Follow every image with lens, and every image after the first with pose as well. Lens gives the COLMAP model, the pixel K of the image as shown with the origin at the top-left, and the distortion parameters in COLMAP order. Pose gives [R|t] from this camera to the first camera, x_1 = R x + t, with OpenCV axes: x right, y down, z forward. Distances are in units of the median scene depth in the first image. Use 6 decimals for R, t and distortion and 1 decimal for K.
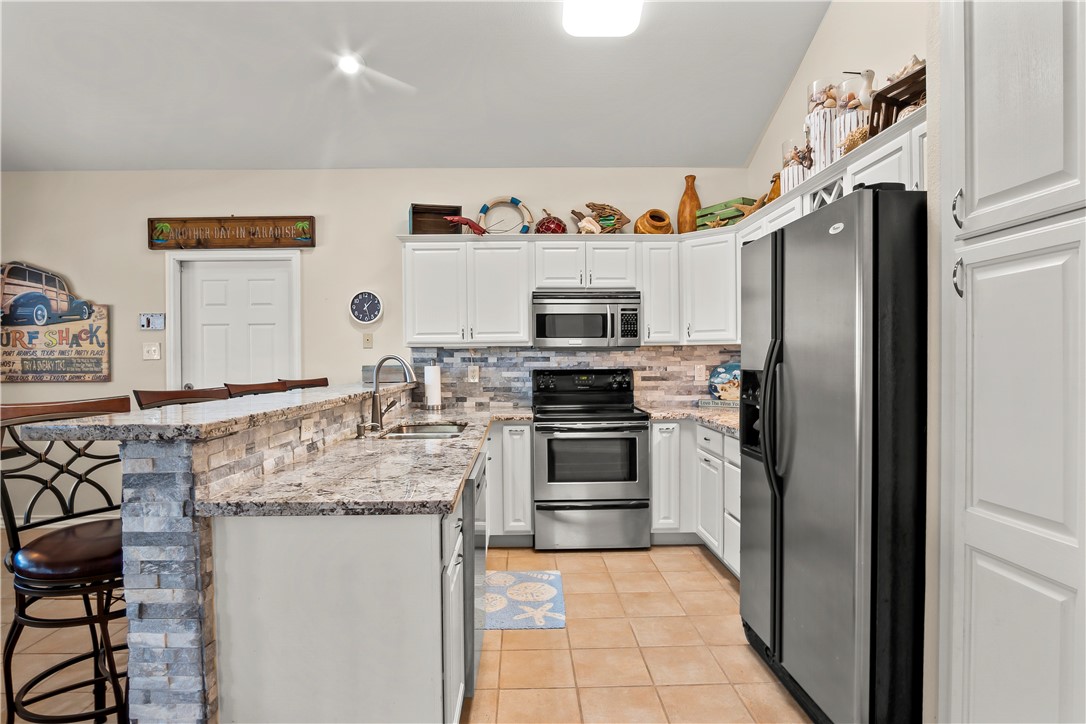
lens RADIAL K [[586.5, 0, 541.2], [0, 586.5, 367.3], [0, 0, 1]] dist [-0.028611, 0.003565]
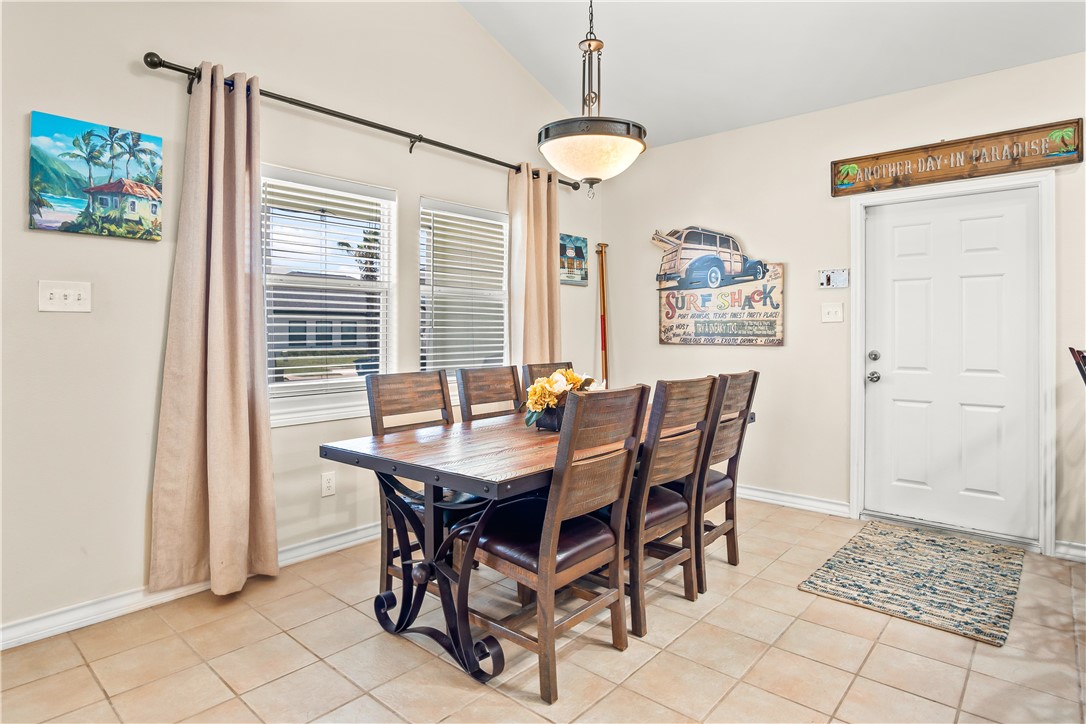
lens RADIAL K [[599.7, 0, 528.0], [0, 599.7, 330.9], [0, 0, 1]] dist [-0.032094, 0.009475]
pose [[0.723335, 0.006939, -0.690462, -0.386479], [-0.016963, 0.999826, -0.007722, 0.015049], [0.690289, 0.017298, 0.723327, 0.029628]]
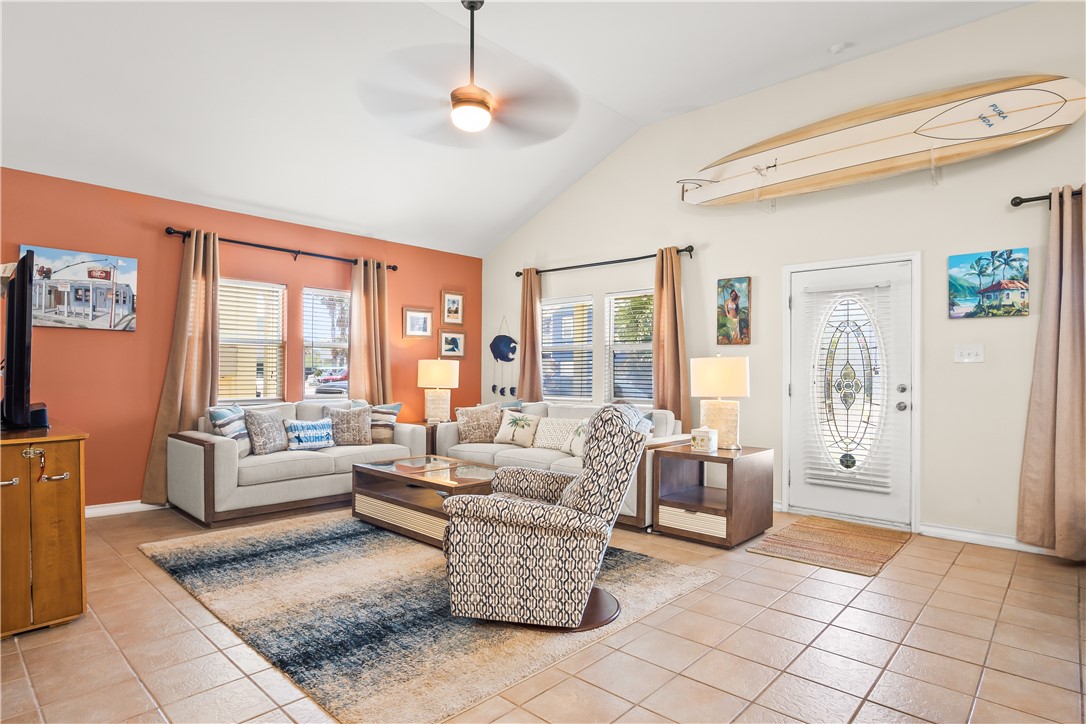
lens RADIAL K [[586.5, 0, 541.2], [0, 586.5, 367.3], [0, 0, 1]] dist [-0.028611, 0.003565]
pose [[-0.705239, -0.001110, -0.708969, 0.100348], [-0.011693, 0.999881, 0.010065, 0.006918], [0.708873, 0.015388, -0.705168, 0.303065]]
